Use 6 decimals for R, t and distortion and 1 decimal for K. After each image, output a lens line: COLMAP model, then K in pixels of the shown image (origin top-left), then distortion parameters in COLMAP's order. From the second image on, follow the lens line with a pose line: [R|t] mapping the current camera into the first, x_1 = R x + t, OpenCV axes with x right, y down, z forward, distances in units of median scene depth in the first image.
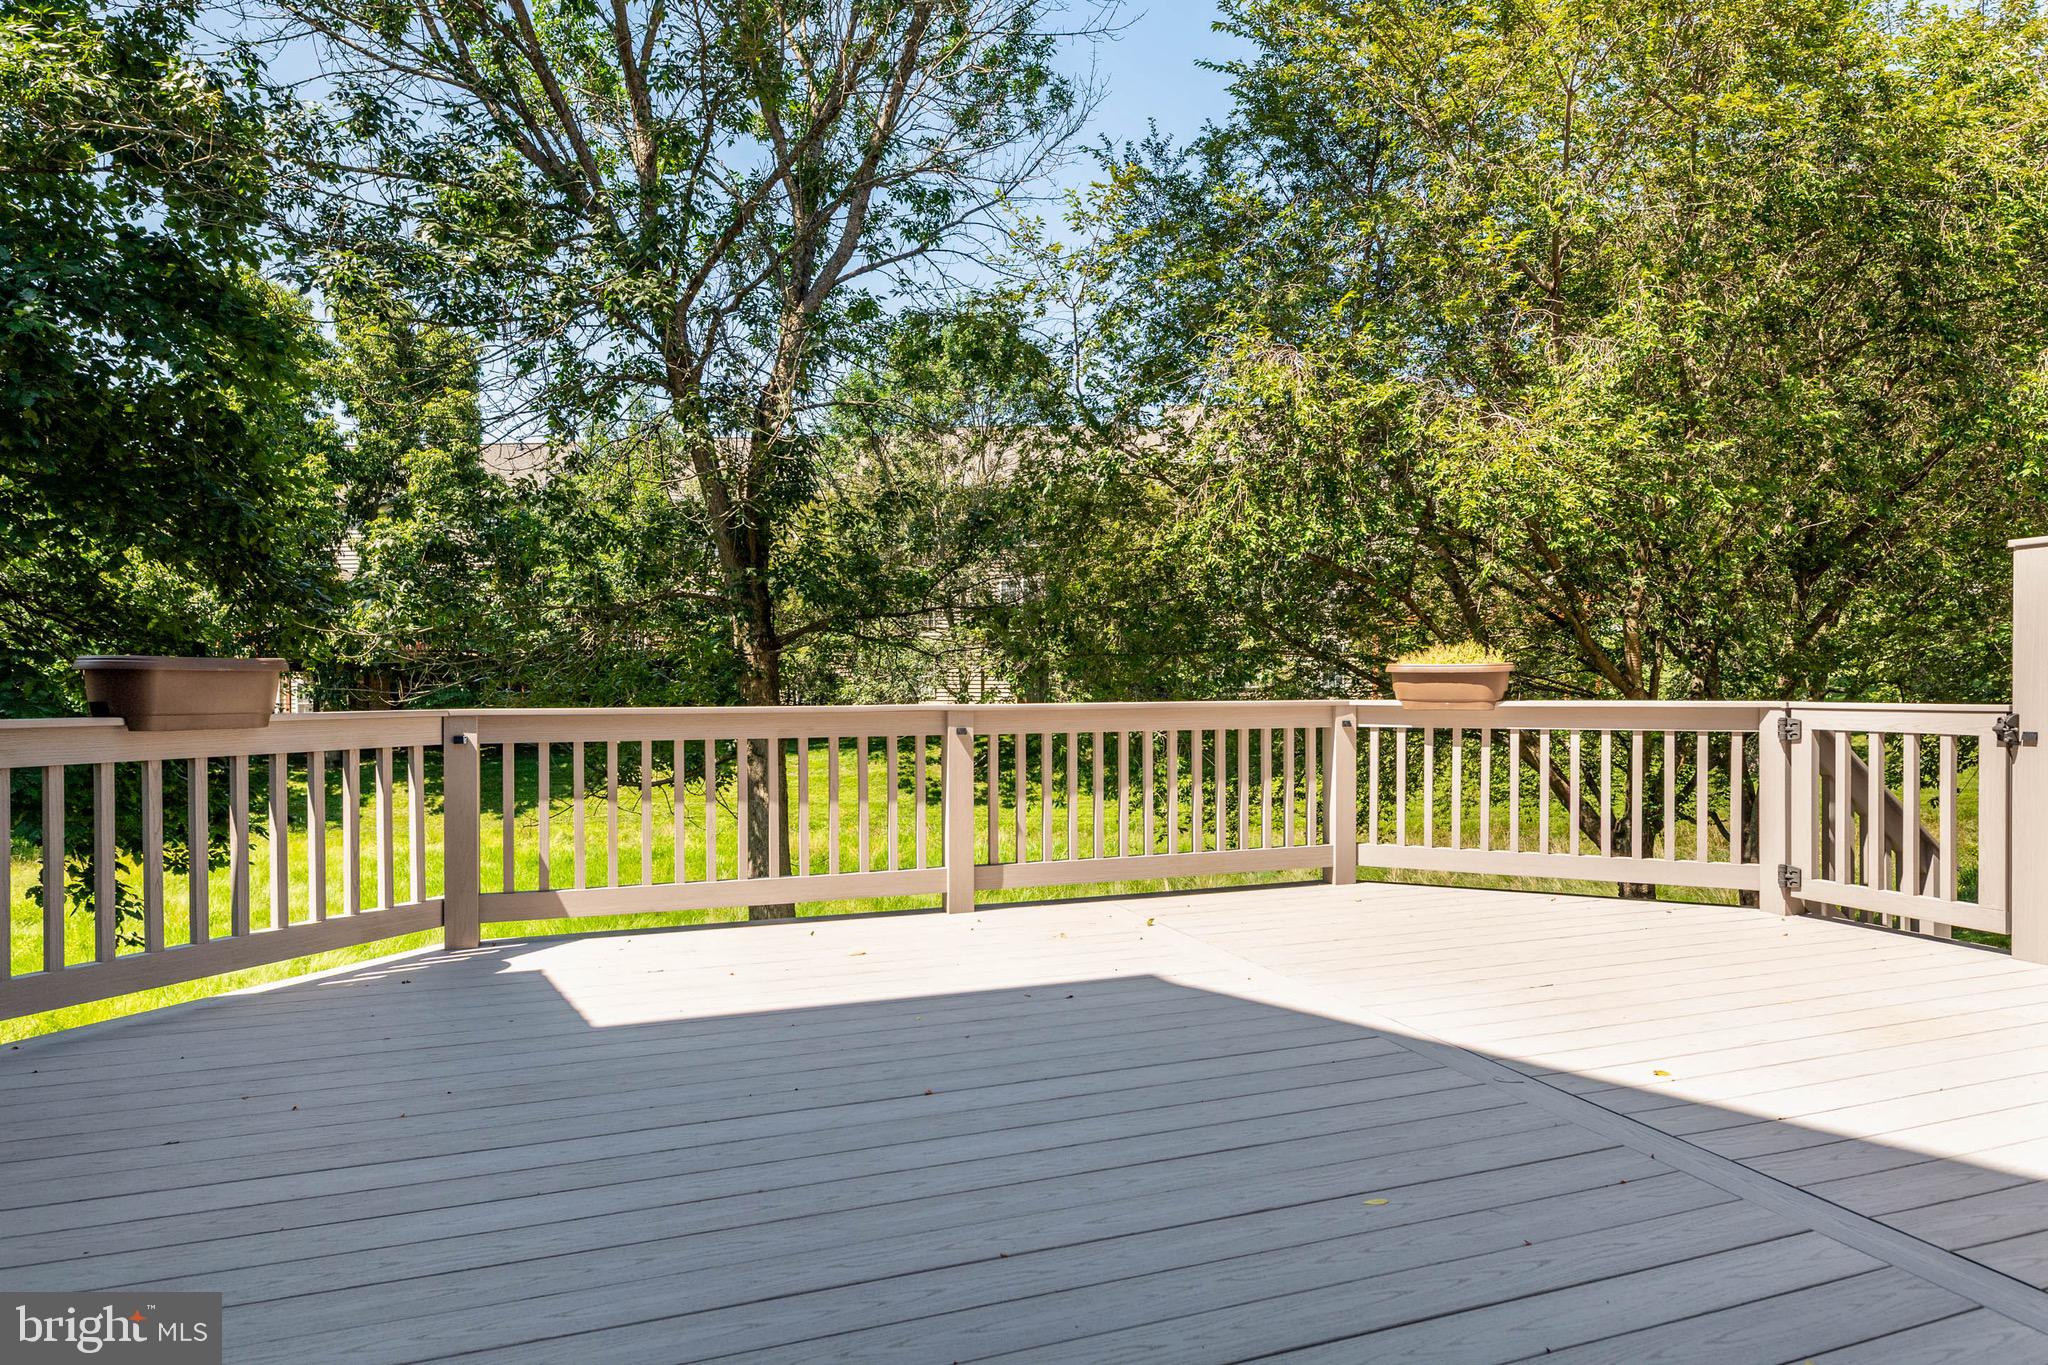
lens RADIAL K [[1181.8, 0, 1024.8], [0, 1181.8, 675.2], [0, 0, 1]] dist [-0.003861, -0.000014]
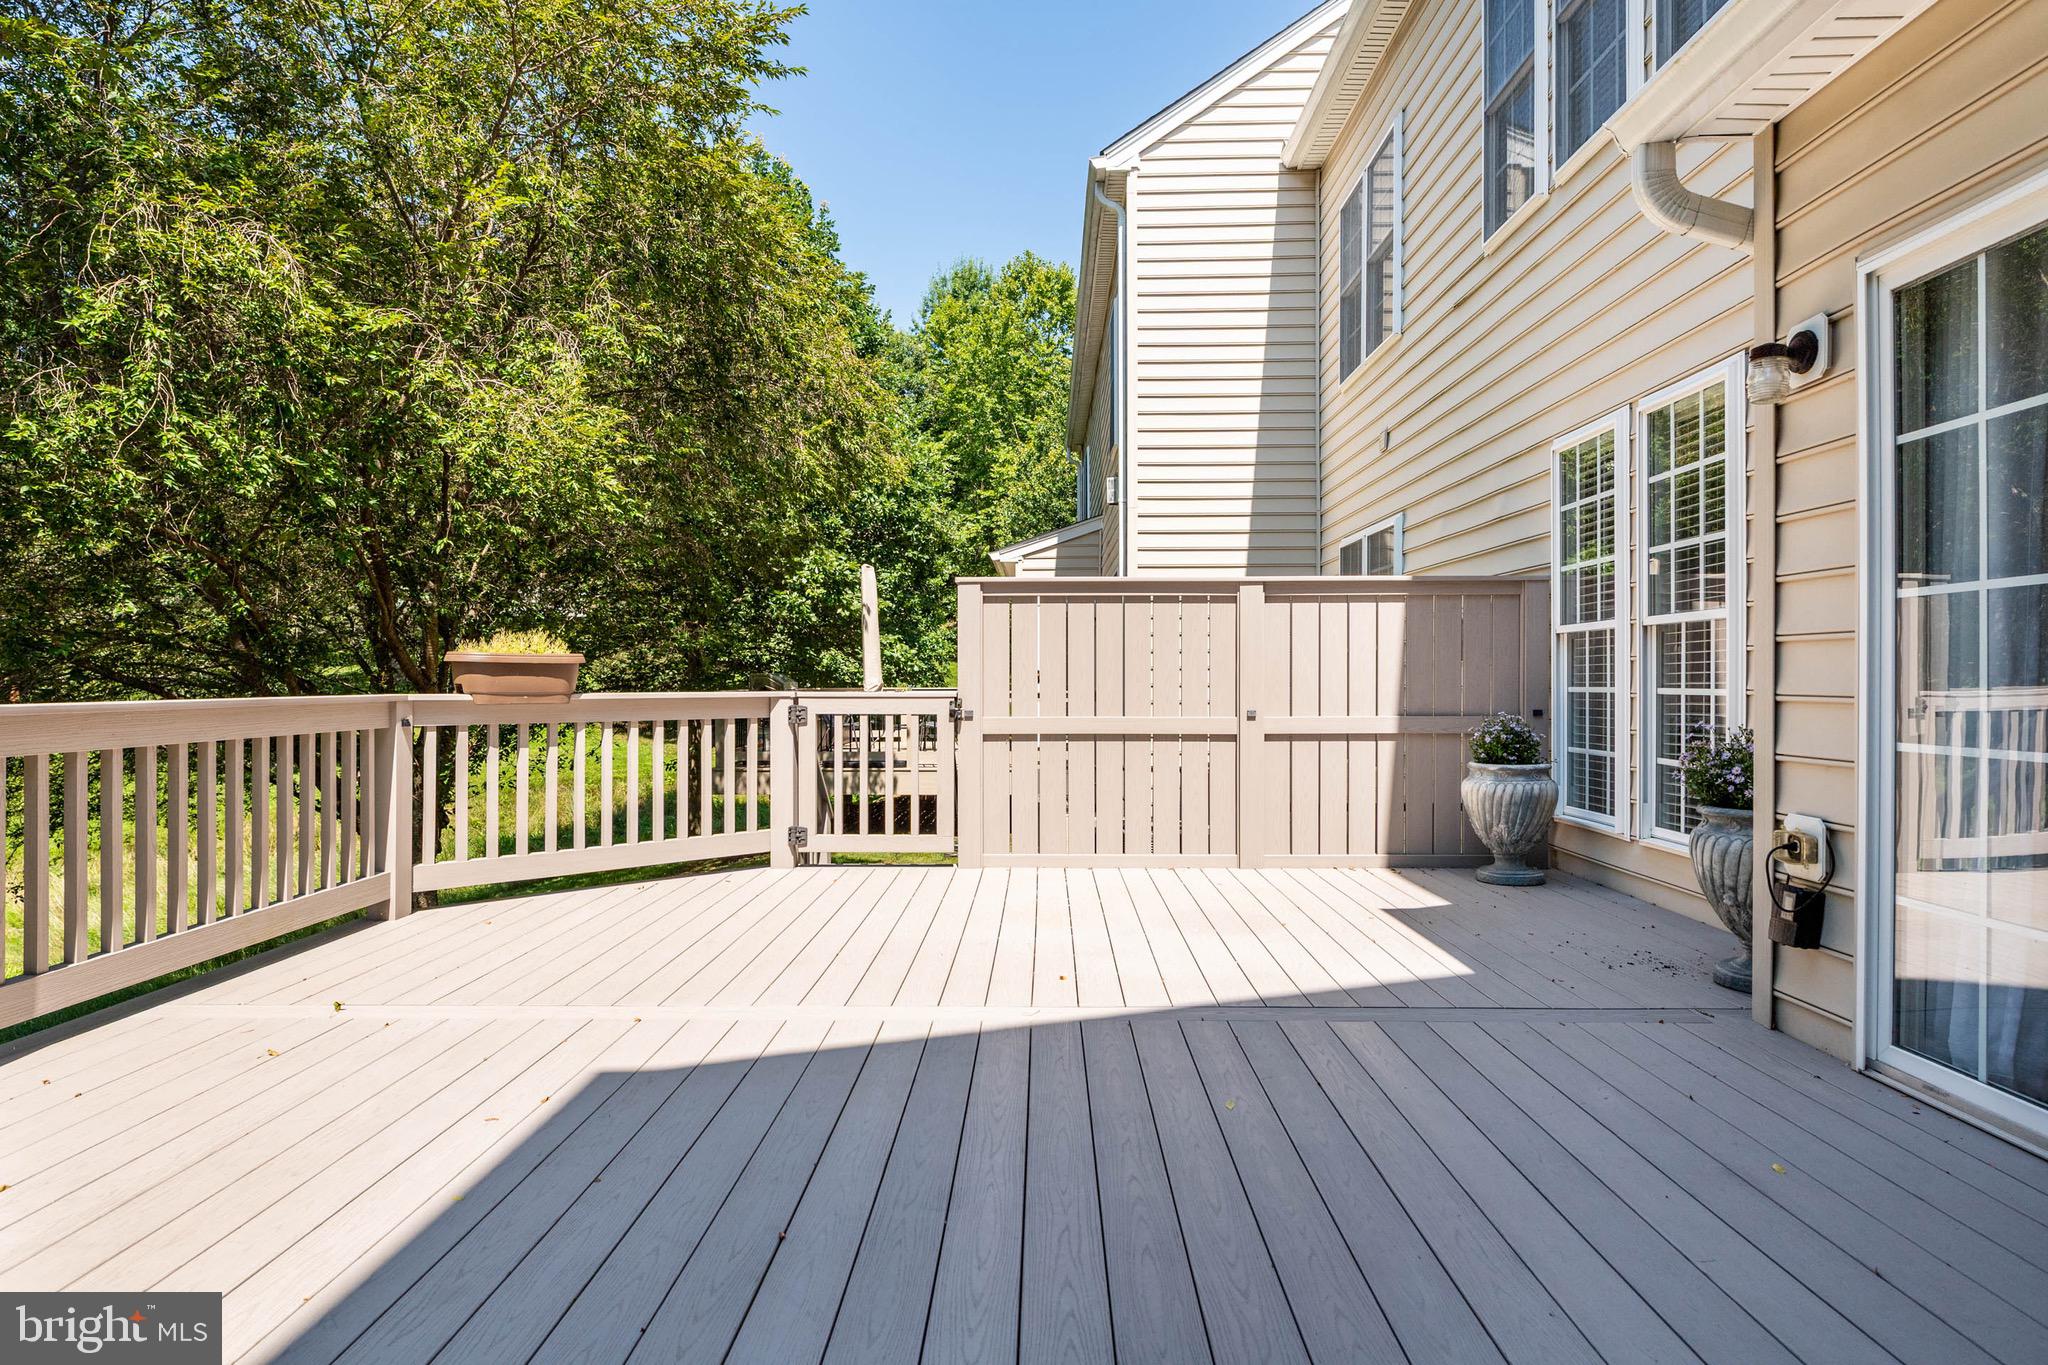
lens RADIAL K [[1181.8, 0, 1024.8], [0, 1181.8, 675.2], [0, 0, 1]] dist [-0.003861, -0.000014]
pose [[0.343221, 0.007859, 0.939222, -0.416097], [-0.011164, 0.999928, -0.004288, 0.007984], [-0.939188, -0.009014, 0.343284, 0.363892]]
